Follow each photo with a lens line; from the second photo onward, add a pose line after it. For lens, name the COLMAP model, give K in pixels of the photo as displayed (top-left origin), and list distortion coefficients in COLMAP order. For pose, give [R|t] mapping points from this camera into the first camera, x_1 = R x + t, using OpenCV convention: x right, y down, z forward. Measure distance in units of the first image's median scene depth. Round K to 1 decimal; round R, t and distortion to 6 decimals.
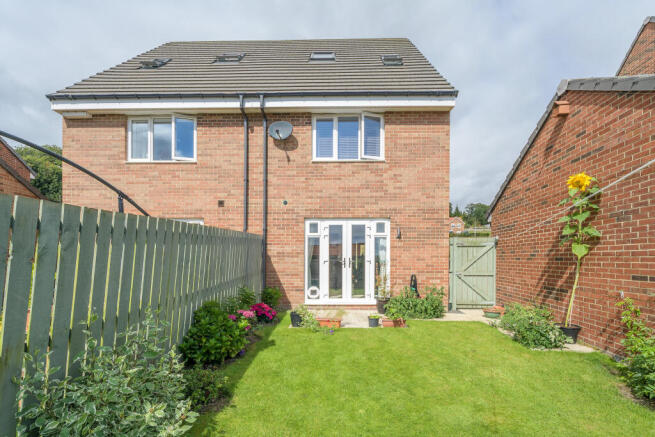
lens RADIAL K [[287.8, 0, 326.4], [0, 287.8, 267.9], [0, 0, 1]] dist [0.001668, -0.000208]
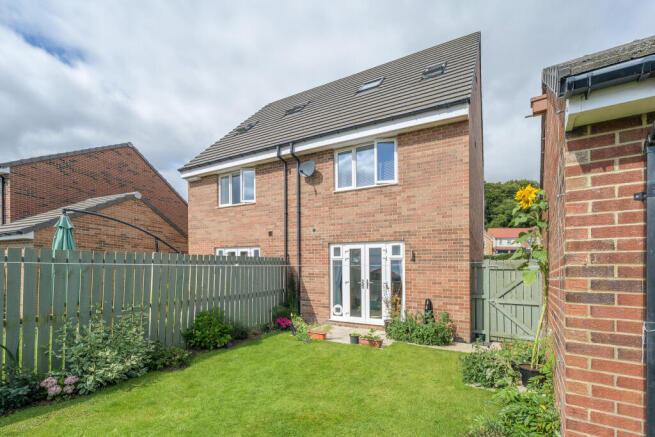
lens RADIAL K [[293.1, 0, 329.2], [0, 293.1, 293.4], [0, 0, 1]] dist [-0.001126, -0.000033]
pose [[0.883821, 0.047078, -0.465451, 0.481423], [-0.038834, 0.998873, 0.027289, -0.008572], [0.466211, -0.006044, 0.884653, -0.015238]]
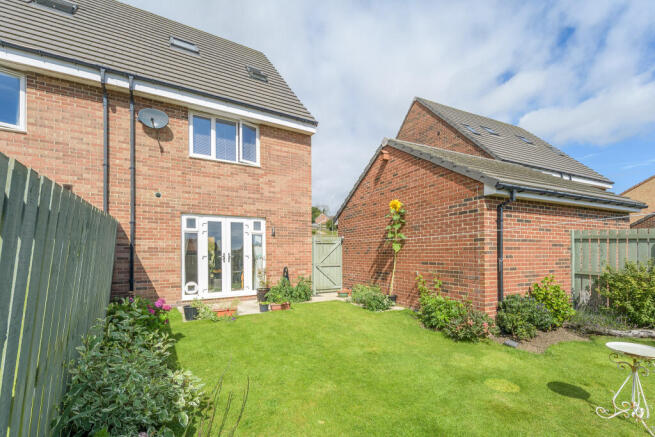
lens RADIAL K [[285.2, 0, 328.2], [0, 285.2, 263.6], [0, 0, 1]] dist [0.001968, 0.000029]
pose [[0.853023, -0.024086, 0.521318, -0.163659], [0.023266, 0.999696, 0.008118, 0.004068], [-0.521355, 0.005204, 0.853324, -0.093725]]
